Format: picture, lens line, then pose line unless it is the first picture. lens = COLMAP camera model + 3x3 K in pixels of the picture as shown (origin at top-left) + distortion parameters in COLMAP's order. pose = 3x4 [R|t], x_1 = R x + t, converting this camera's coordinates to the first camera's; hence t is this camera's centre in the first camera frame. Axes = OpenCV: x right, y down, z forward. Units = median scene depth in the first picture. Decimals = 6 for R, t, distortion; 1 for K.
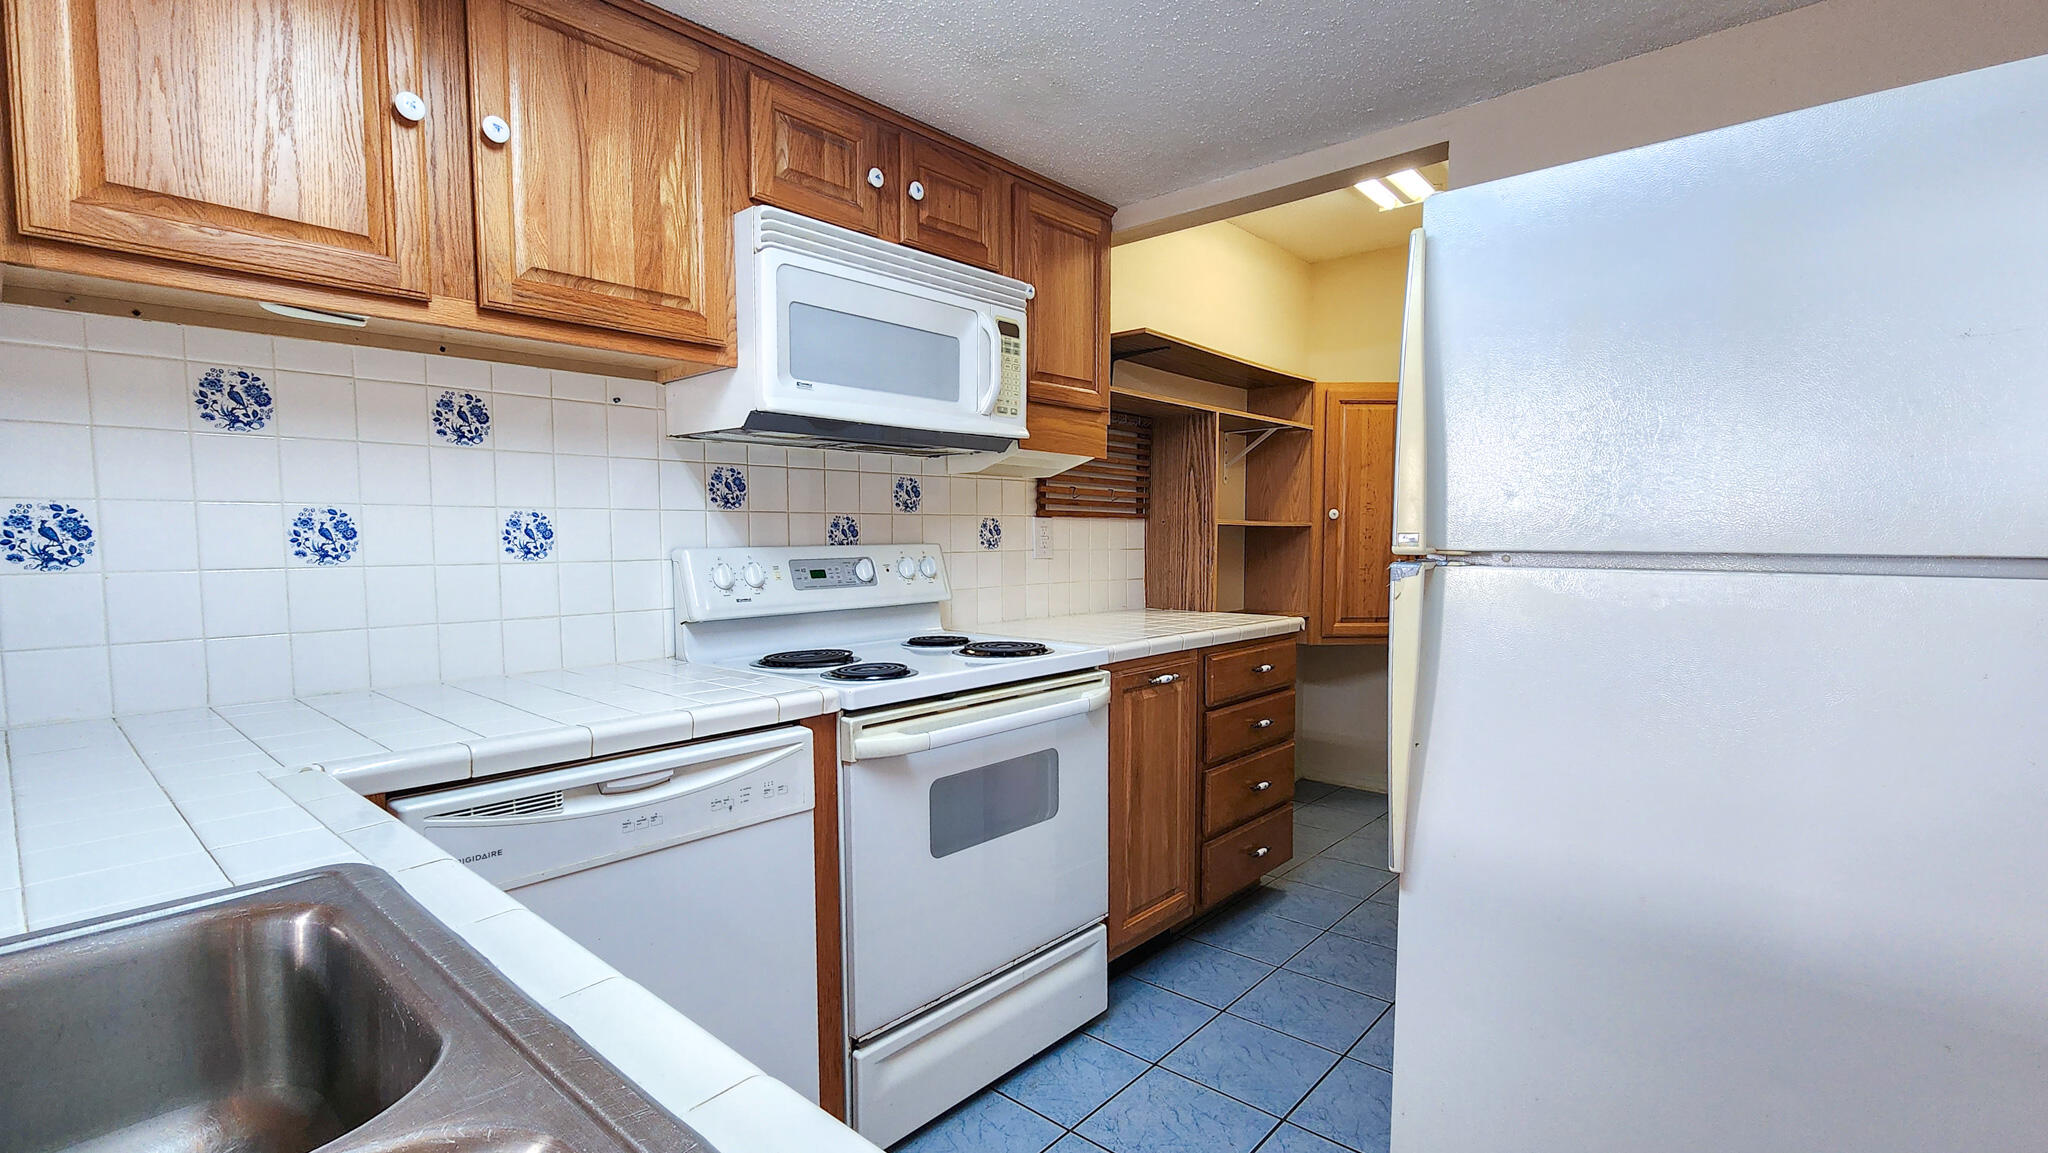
lens RADIAL K [[927.1, 0, 1018.0], [0, 927.1, 599.4], [0, 0, 1]] dist [0.001105, 0.000034]
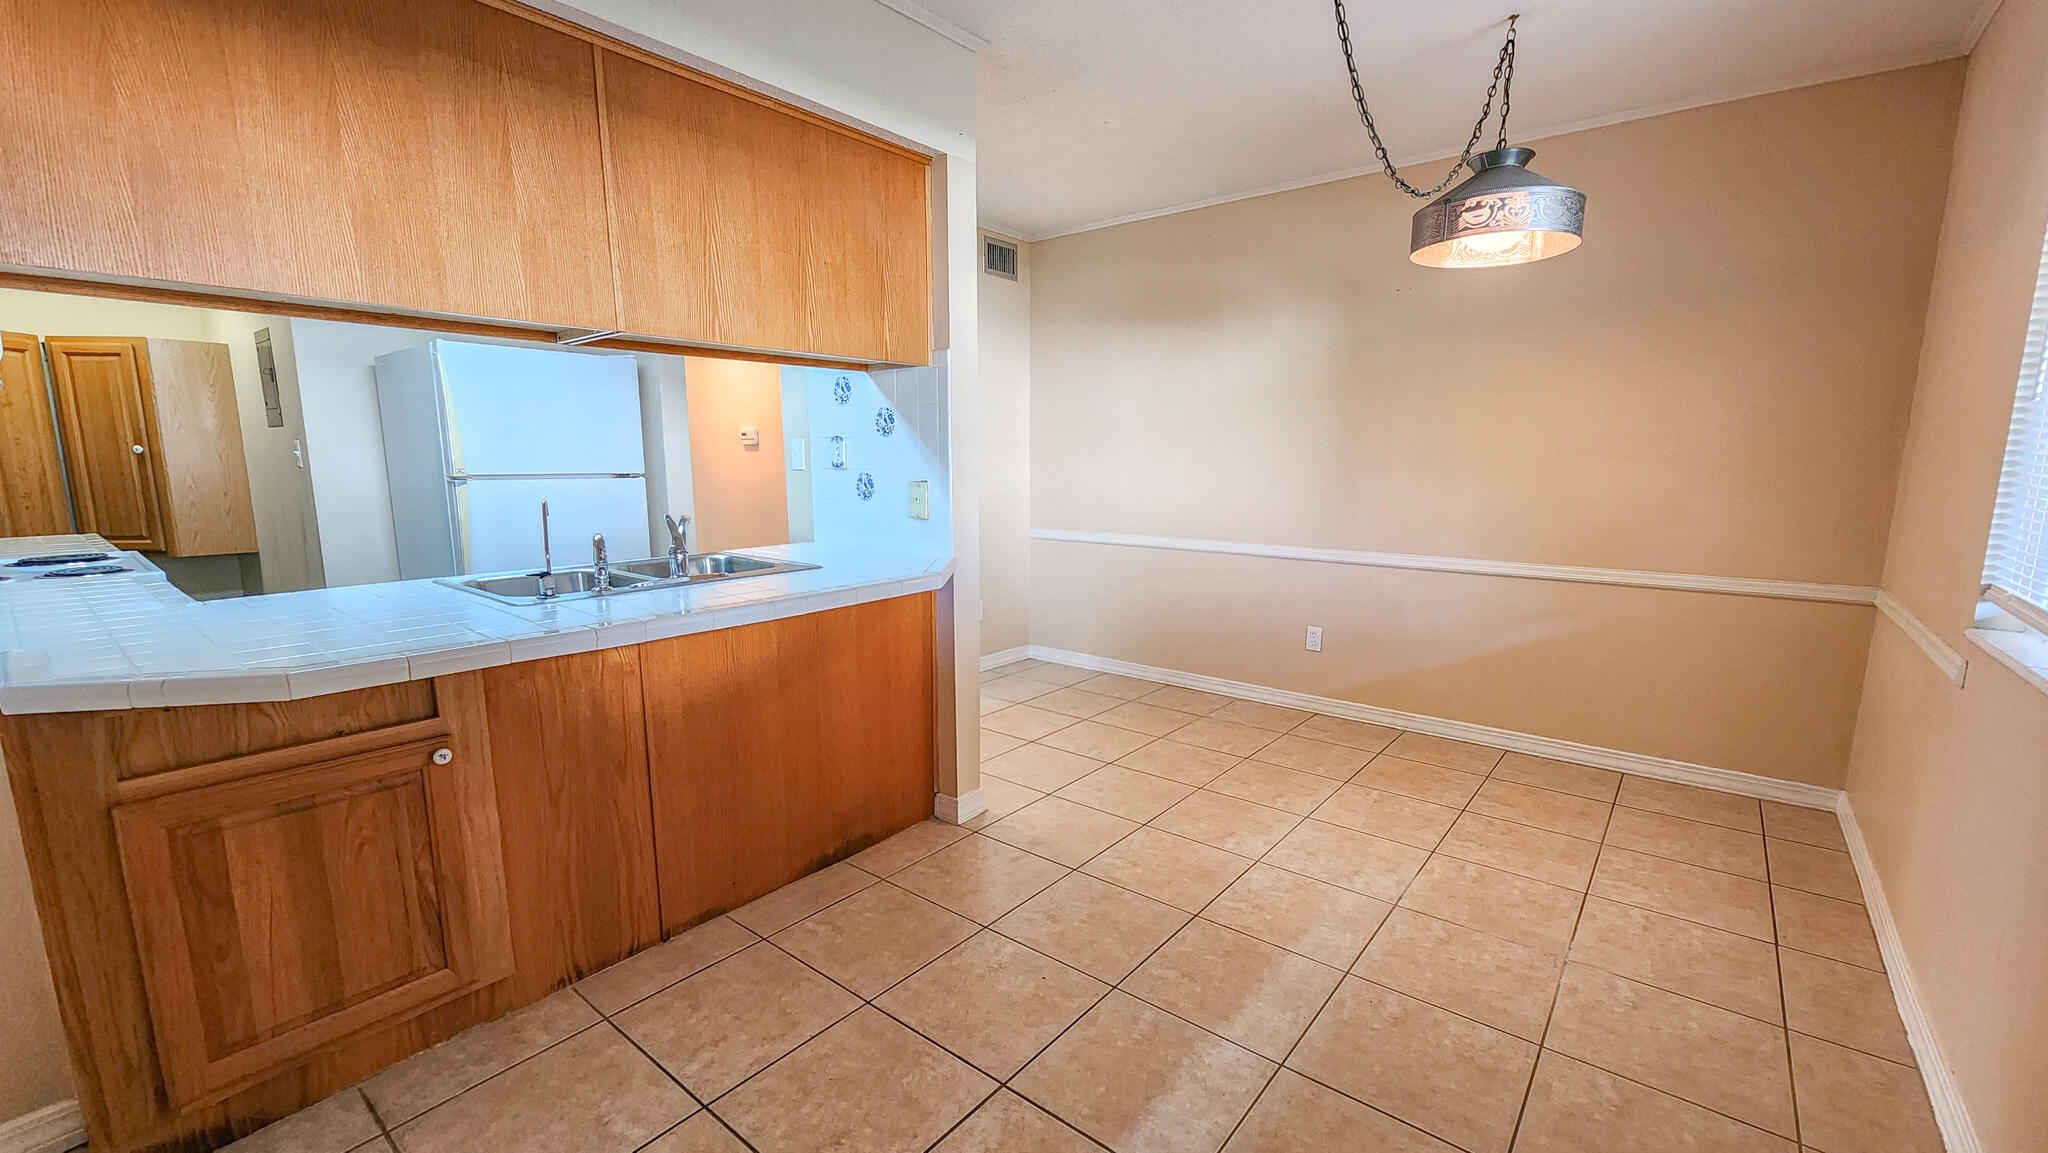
lens RADIAL K [[833.6, 0, 1024.9], [0, 833.6, 598.2], [0, 0, 1]] dist [-0.000475, -0.000231]
pose [[-0.049255, -0.166599, 0.984794, -1.357599], [0.069337, 0.983041, 0.169771, 0.001089], [-0.996377, 0.076645, -0.036868, -0.337007]]
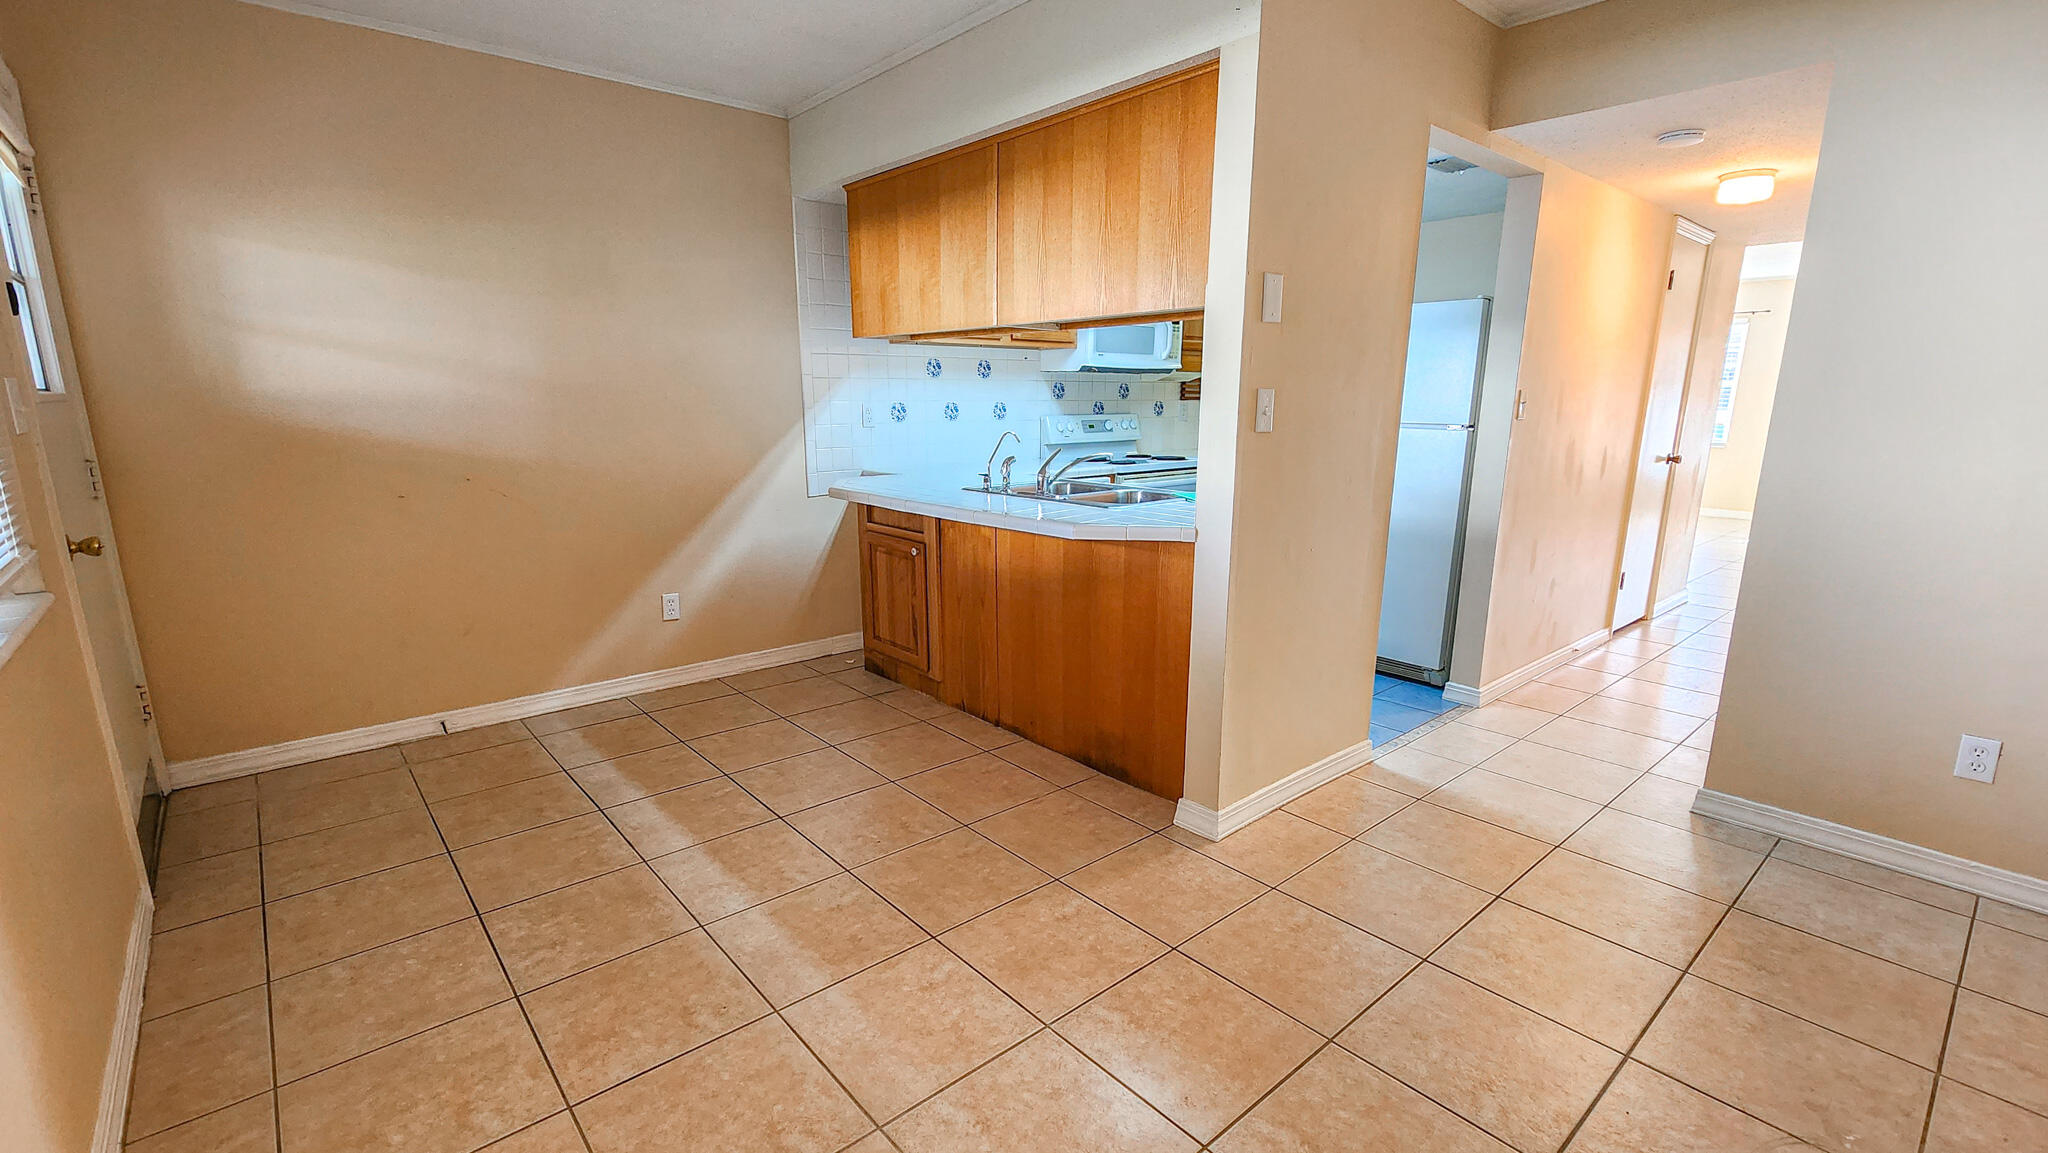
lens RADIAL K [[898.4, 0, 1011.8], [0, 898.4, 587.9], [0, 0, 1]] dist [0.001064, -0.000379]
pose [[0.991208, 0.031453, -0.128519, -0.118868], [-0.013174, 0.989968, 0.140674, 0.069605], [0.131654, -0.137744, 0.981679, -1.547930]]
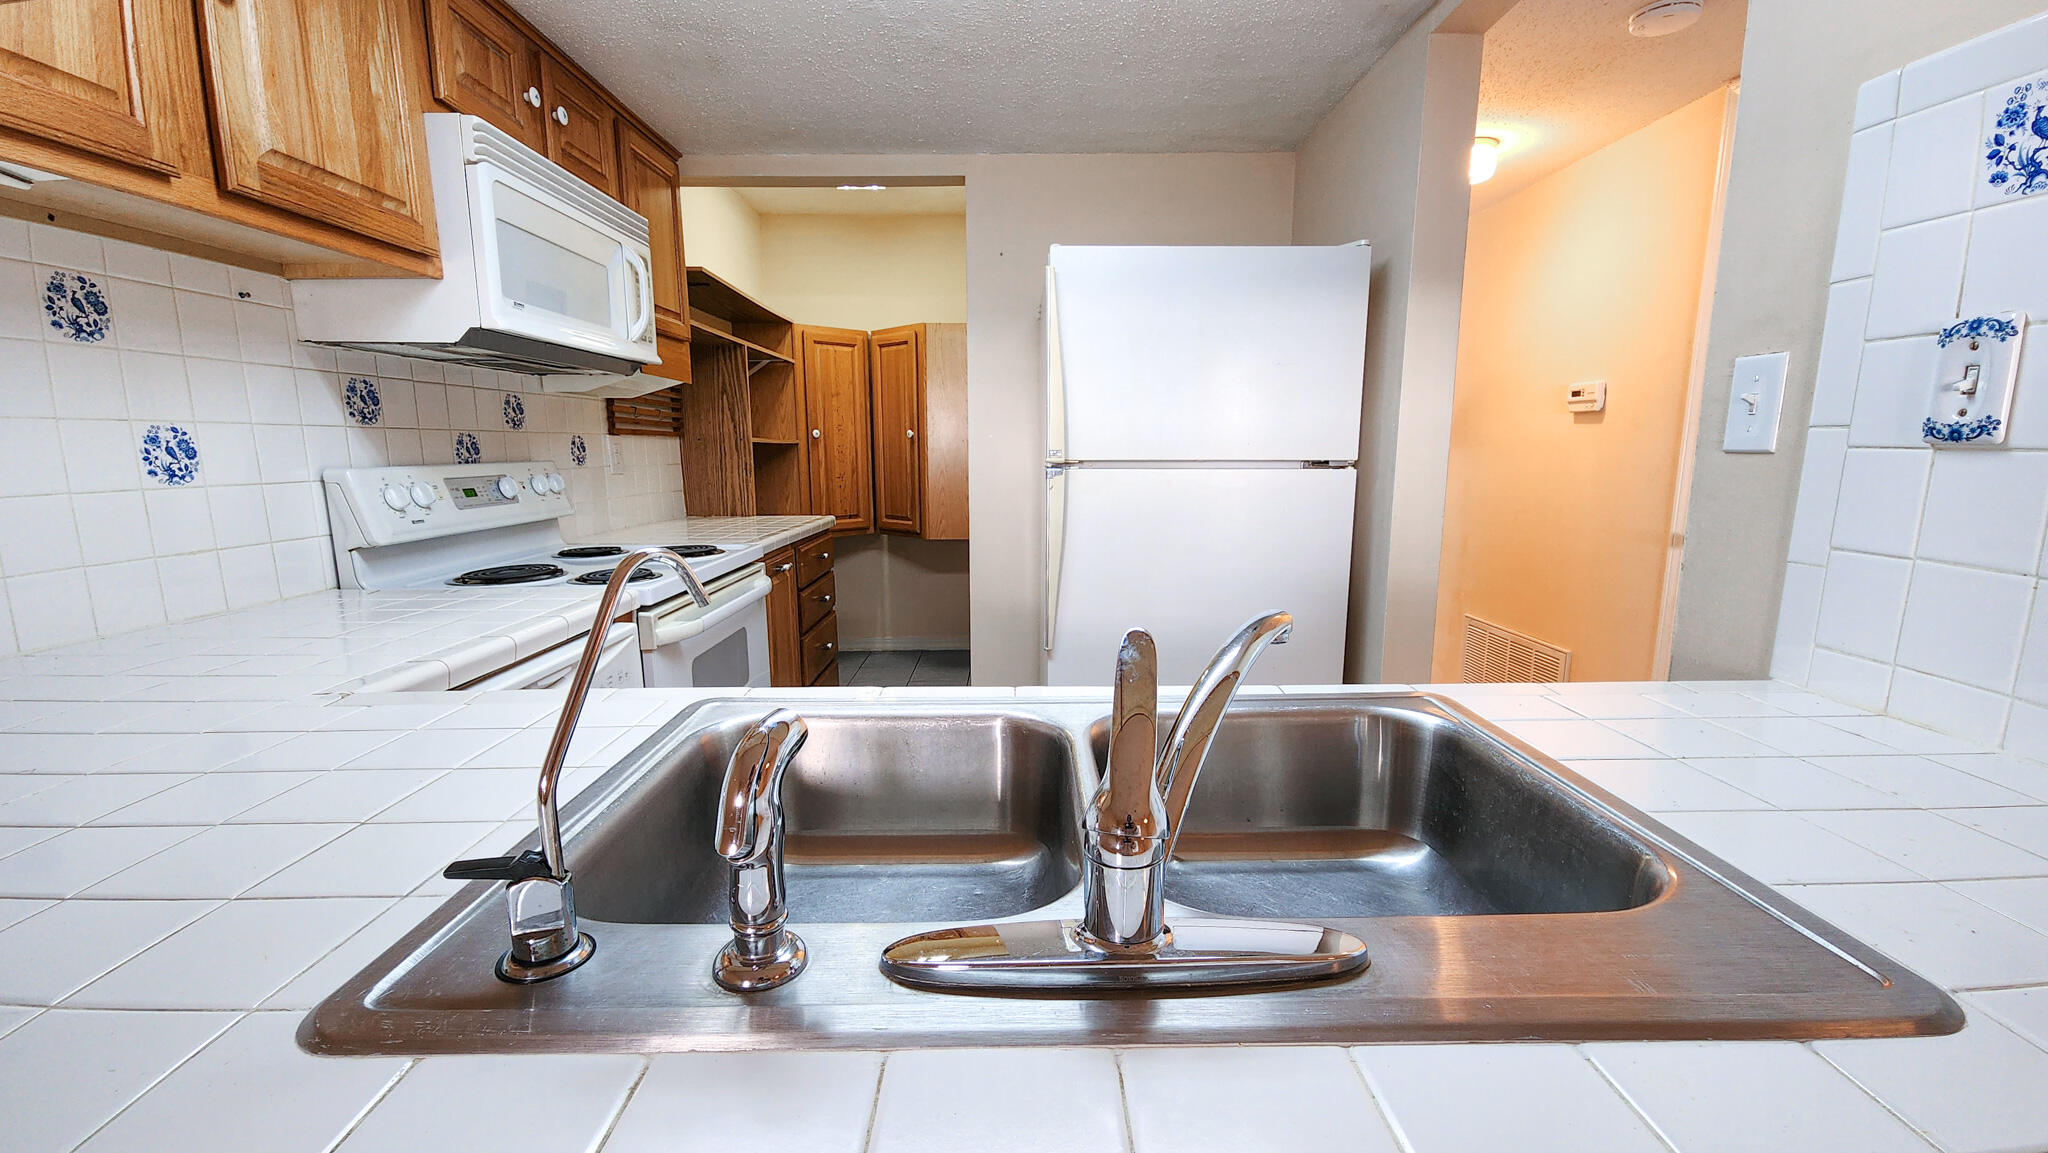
lens RADIAL K [[855.6, 0, 1018.7], [0, 855.6, 598.6], [0, 0, 1]] dist [0.000712, -0.000811]
pose [[0.742249, -0.117450, 0.659752, -0.439816], [0.049515, 0.991442, 0.120793, 0.003724], [-0.668293, -0.056991, 0.741712, -0.082765]]
